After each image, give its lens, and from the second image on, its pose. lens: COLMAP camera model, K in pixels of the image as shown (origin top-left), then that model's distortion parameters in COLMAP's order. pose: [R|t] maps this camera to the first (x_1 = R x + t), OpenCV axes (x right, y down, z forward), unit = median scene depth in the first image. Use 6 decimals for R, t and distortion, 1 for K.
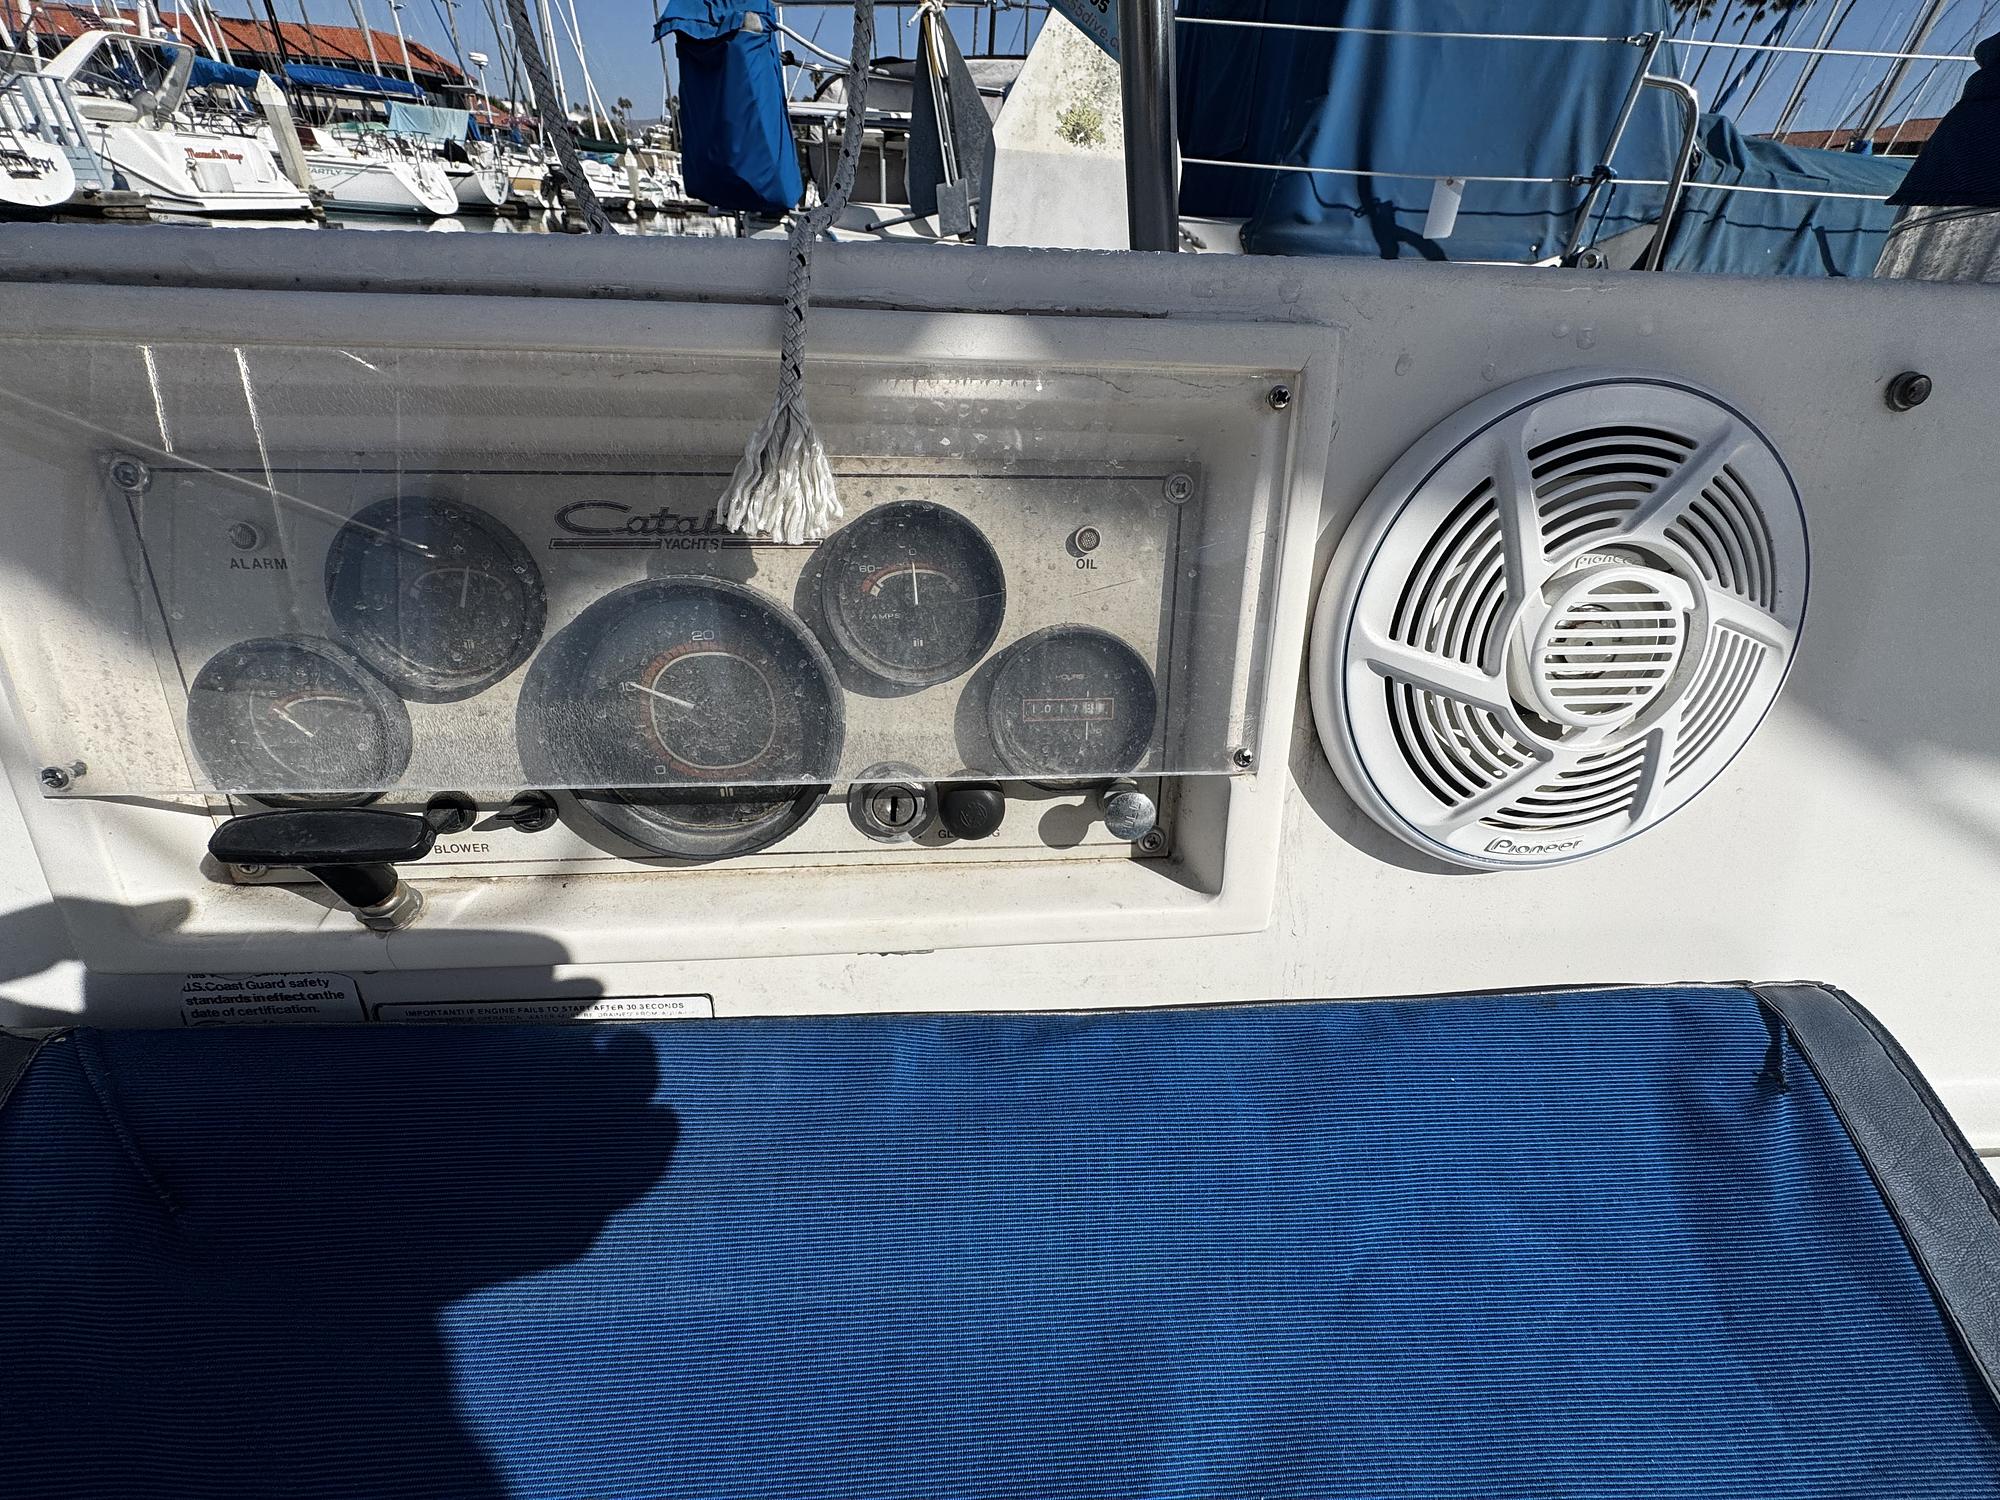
lens RADIAL K [[801.0, 0, 1001.6], [0, 801.0, 745.8], [0, 0, 1]] dist [-0.001383, -0.000017]
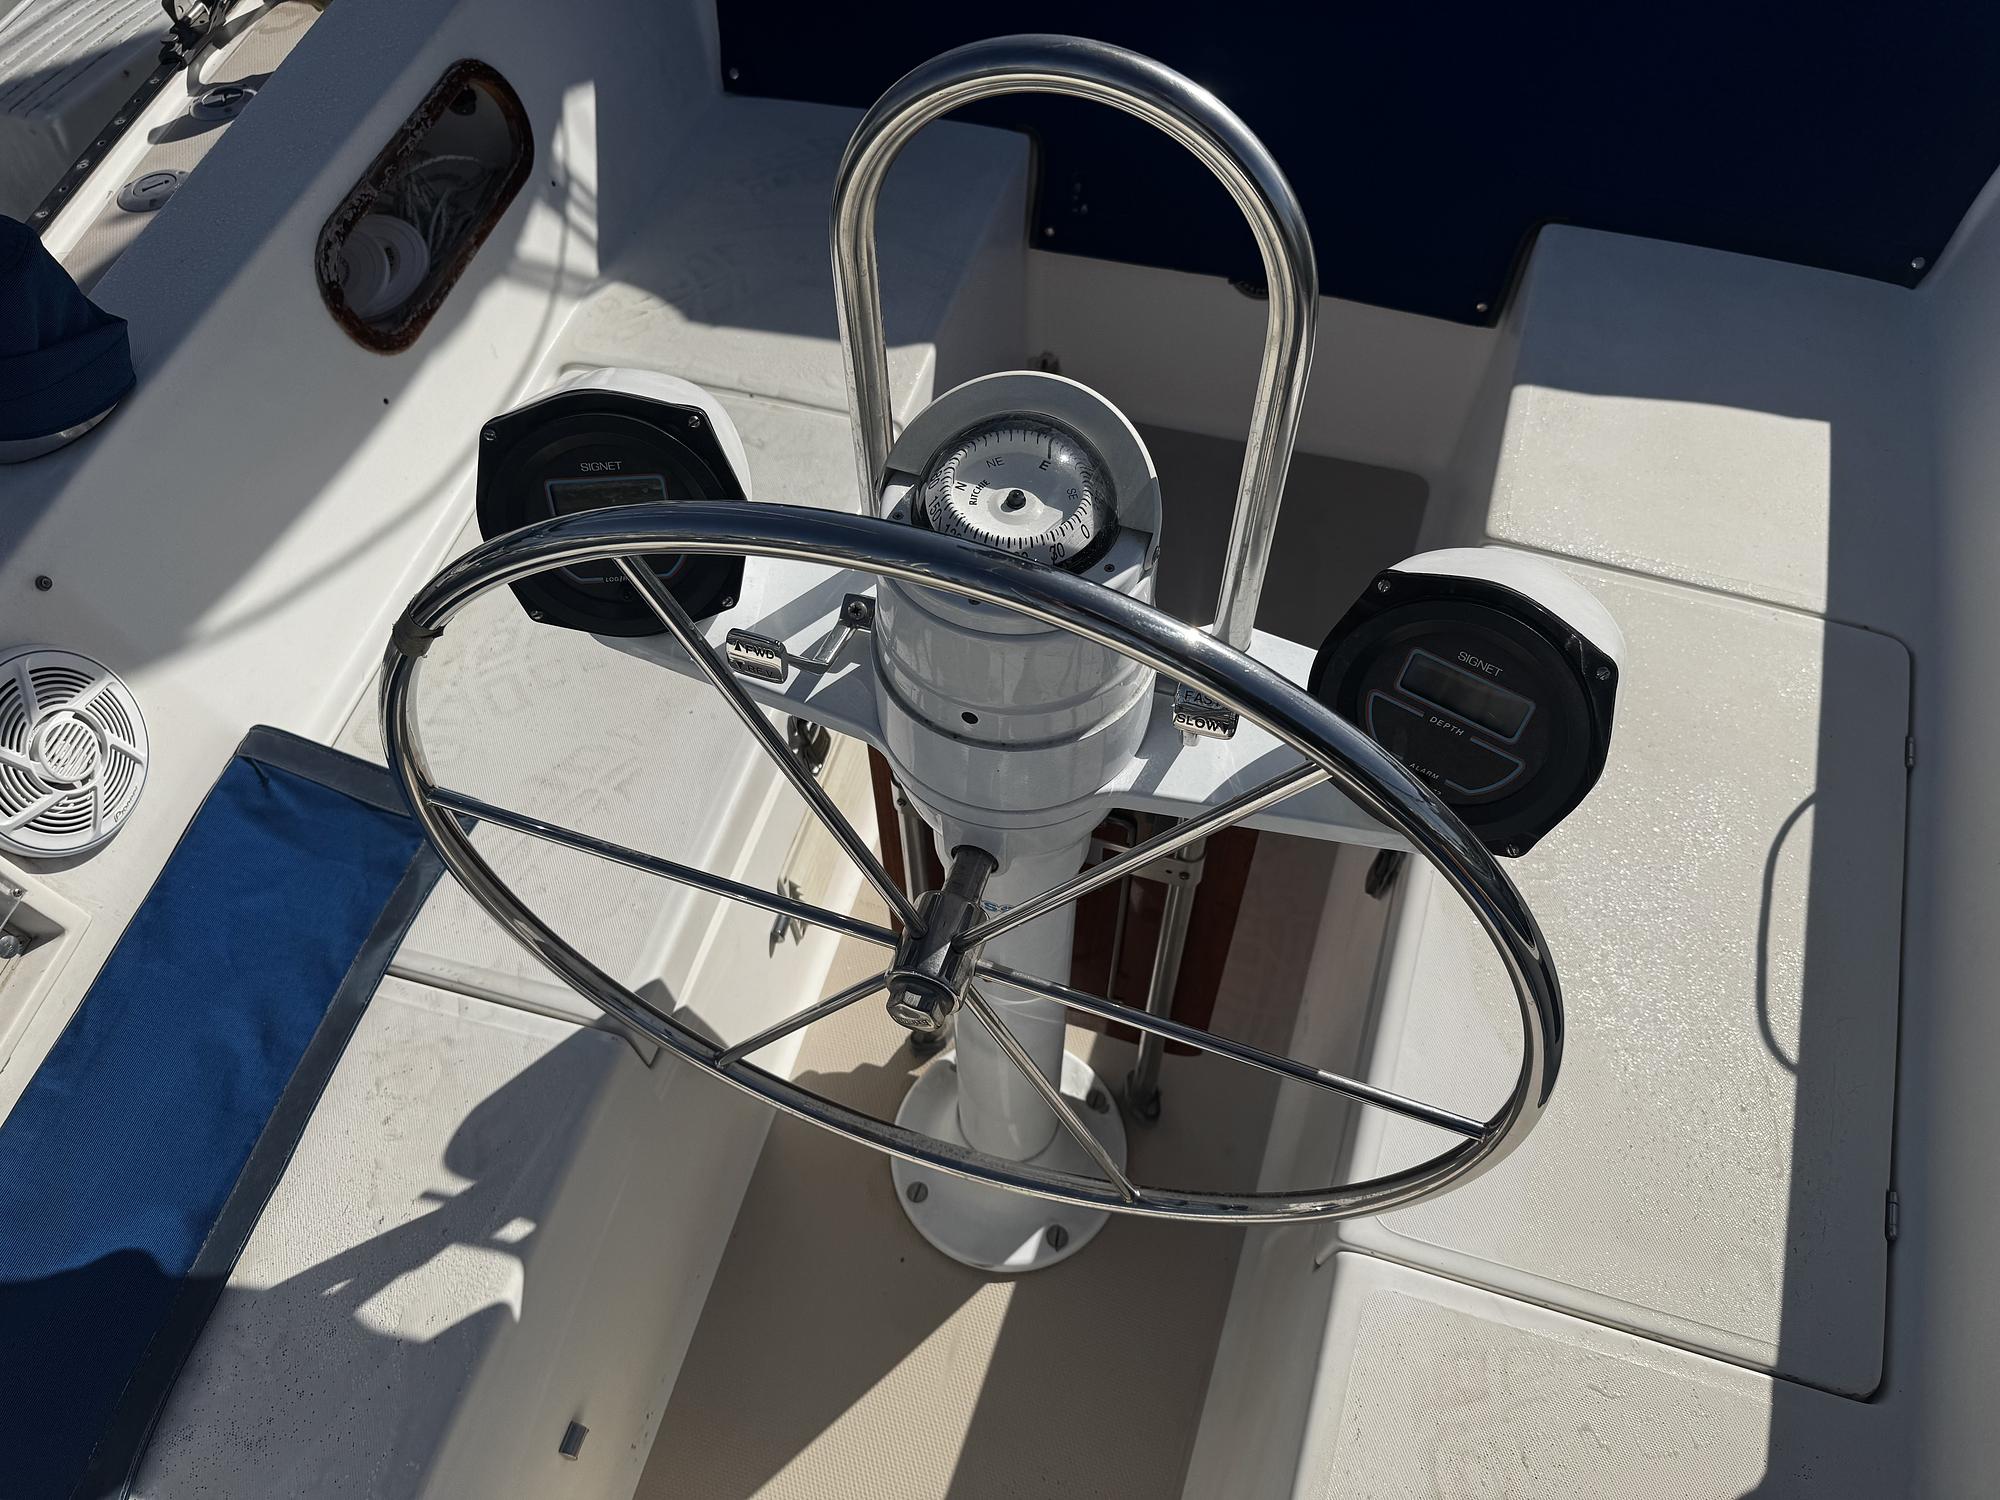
lens RADIAL K [[1428.9, 0, 1000.0], [0, 1428.9, 750.0], [0, 0, 1]] dist [0.009753, -0.019255]
pose [[0.255806, -0.804780, 0.535623, -0.845130], [0.547727, 0.577202, 0.605667, -1.161448], [-0.796591, 0.138442, 0.588452, -3.721180]]
